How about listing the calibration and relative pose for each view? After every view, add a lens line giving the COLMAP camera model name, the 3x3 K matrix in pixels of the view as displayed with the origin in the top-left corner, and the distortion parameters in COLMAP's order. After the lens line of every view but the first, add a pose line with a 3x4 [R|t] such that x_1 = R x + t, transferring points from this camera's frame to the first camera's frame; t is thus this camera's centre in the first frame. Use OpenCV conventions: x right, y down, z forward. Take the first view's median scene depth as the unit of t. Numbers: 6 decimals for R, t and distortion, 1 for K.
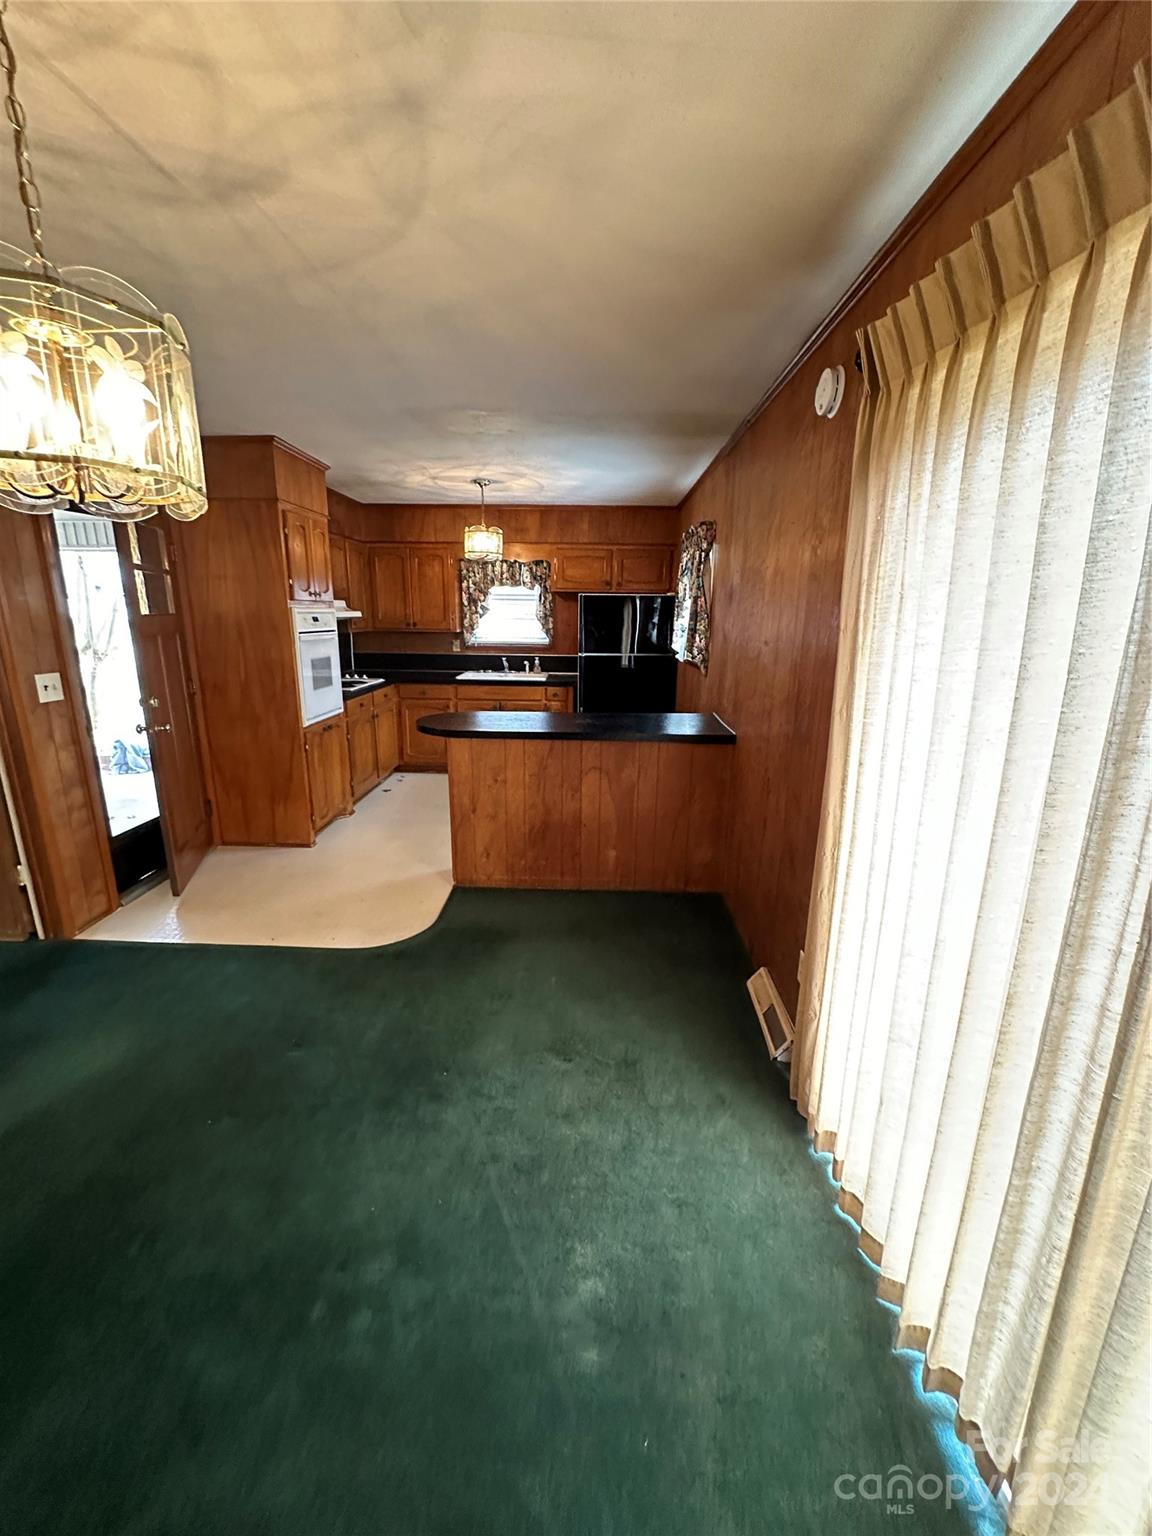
lens RADIAL K [[610.2, 0, 576.0], [0, 610.2, 768.0], [0, 0, 1]] dist [0.000763, -0.000037]
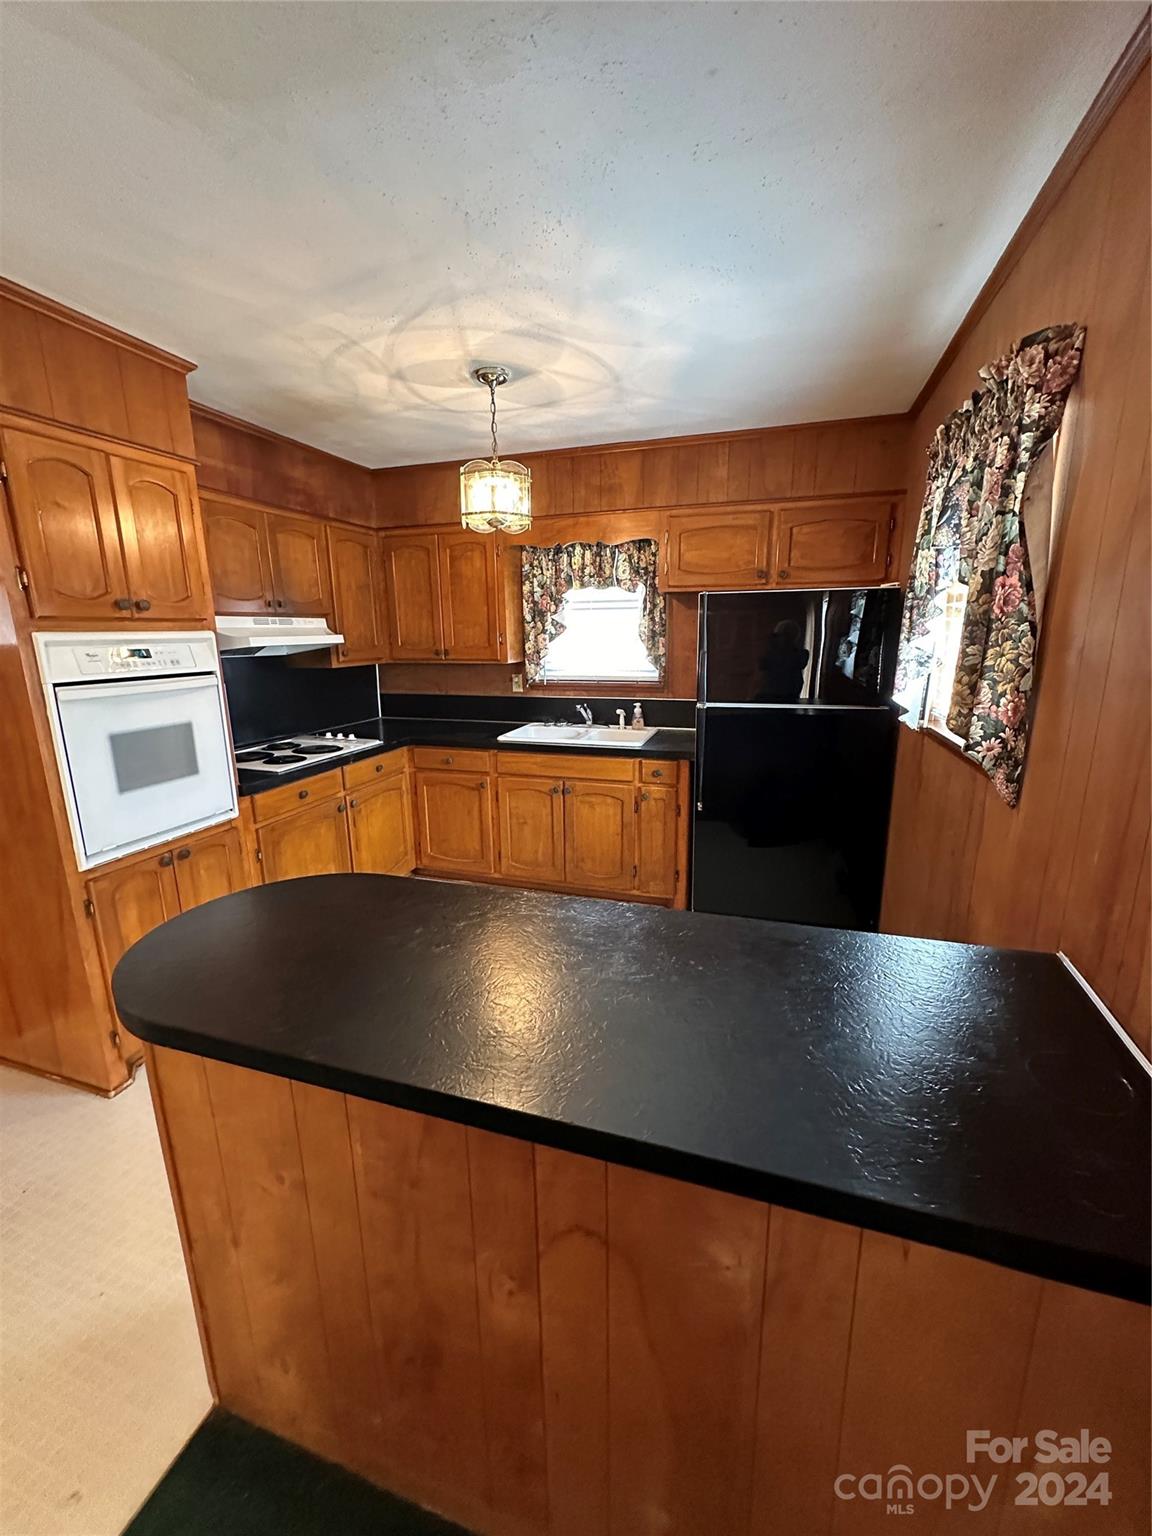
lens RADIAL K [[610.2, 0, 576.0], [0, 610.2, 768.0], [0, 0, 1]] dist [0.000763, -0.000037]
pose [[0.958849, 0.038892, -0.281240, 0.053424], [-0.046124, 0.998752, -0.019138, -0.109804], [0.280145, 0.031323, 0.959447, 0.433348]]
